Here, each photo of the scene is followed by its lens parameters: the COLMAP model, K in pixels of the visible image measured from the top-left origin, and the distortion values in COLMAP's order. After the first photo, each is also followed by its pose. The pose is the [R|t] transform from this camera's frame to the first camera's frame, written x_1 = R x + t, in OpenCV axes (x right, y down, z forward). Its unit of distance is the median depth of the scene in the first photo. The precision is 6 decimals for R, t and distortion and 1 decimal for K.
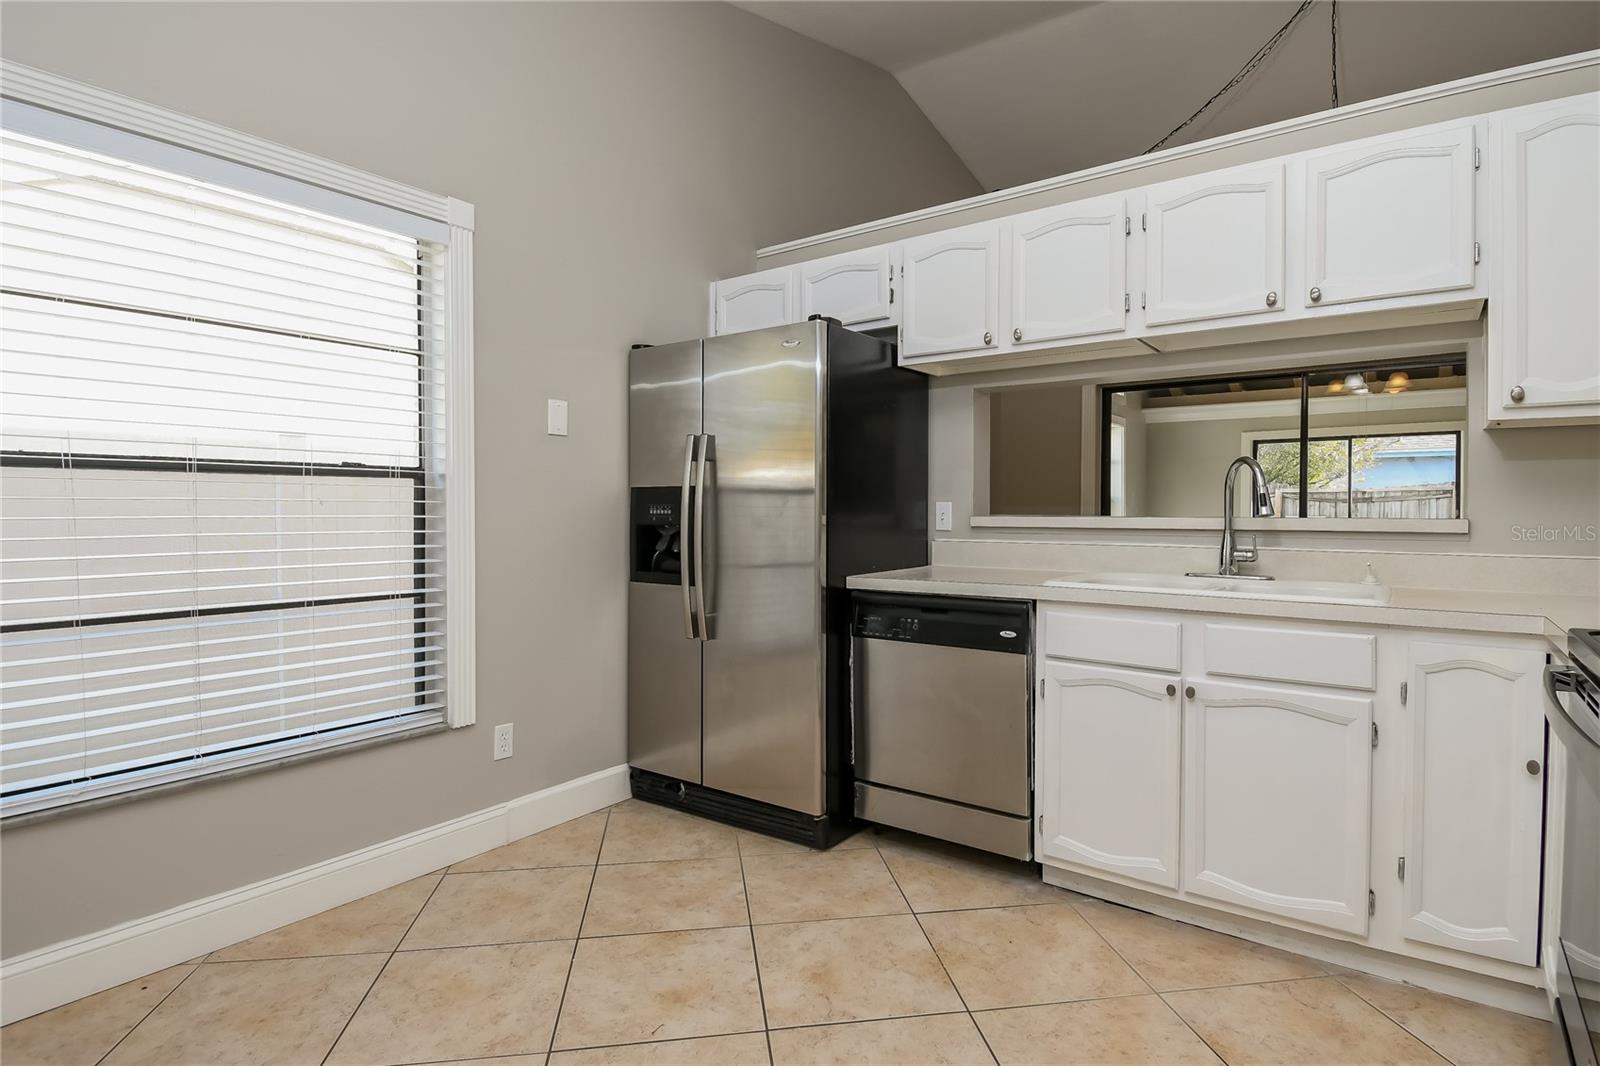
lens RADIAL K [[831.4, 0, 810.5], [0, 831.4, 506.1], [0, 0, 1]] dist [0.027470, -0.029555]
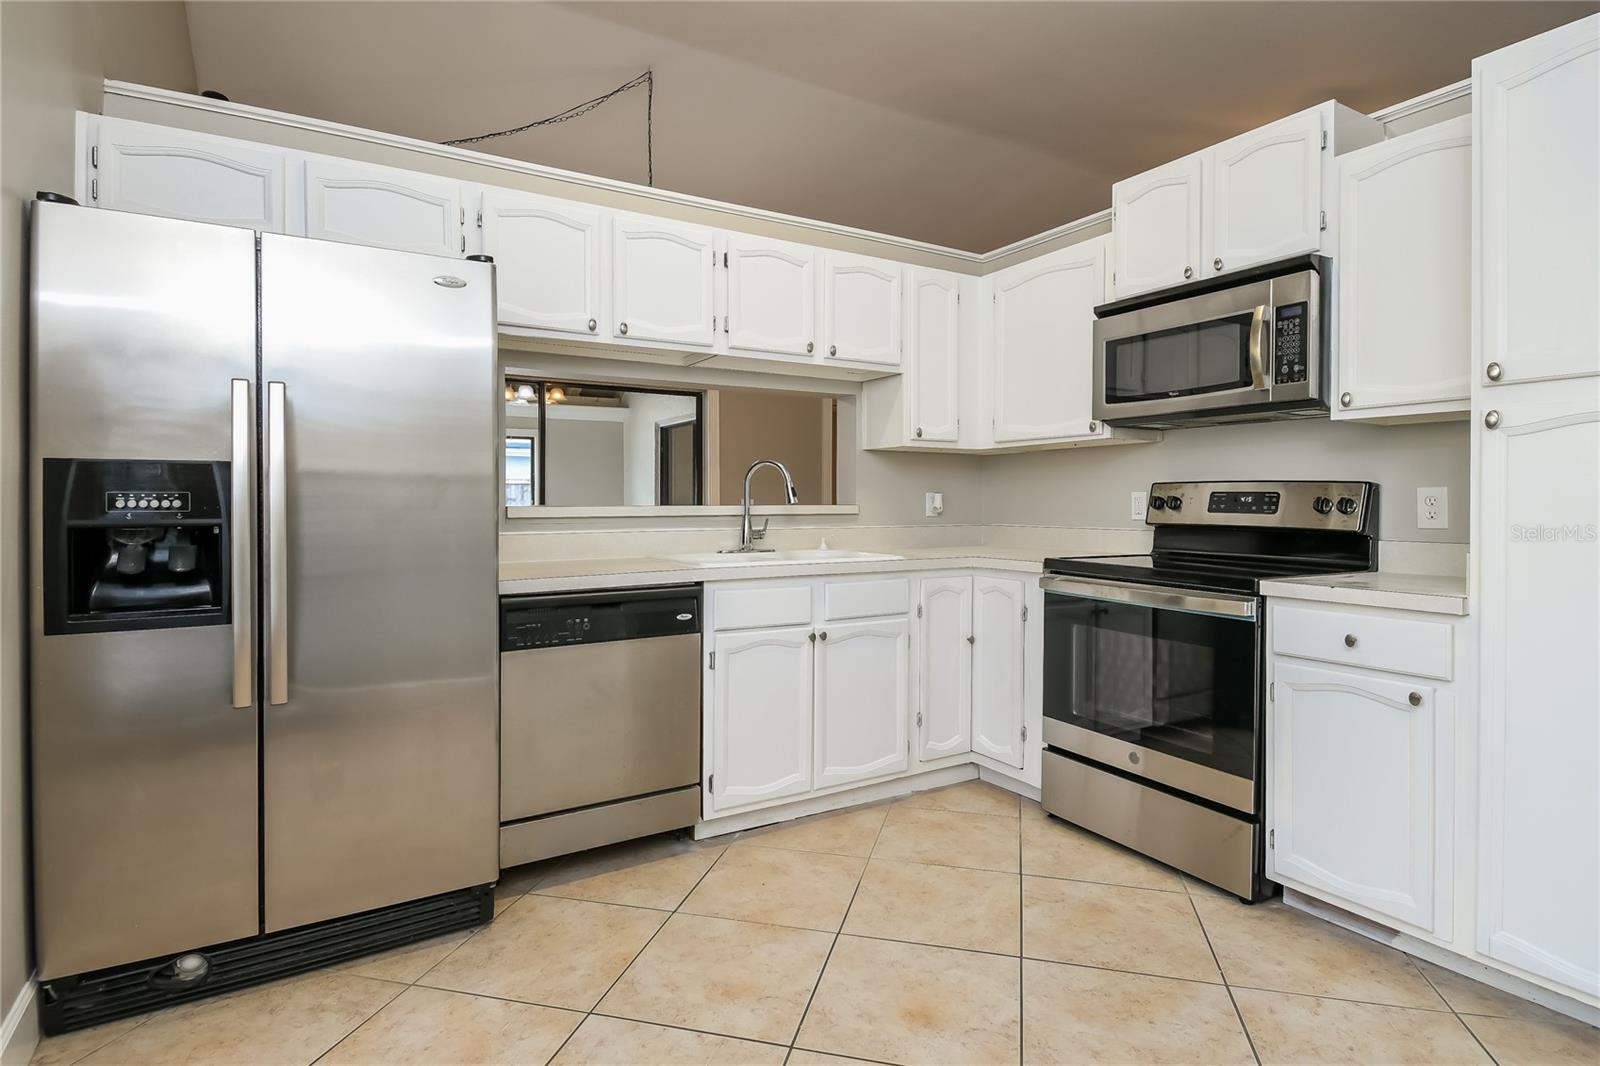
lens RADIAL K [[816.9, 0, 799.0], [0, 816.9, 502.5], [0, 0, 1]] dist [0.030291, -0.024281]
pose [[0.393006, -0.000623, 0.919536, -0.672394], [0.001417, 0.999999, 0.000072, 0.009229], [-0.919535, 0.001274, 0.393007, 0.467224]]
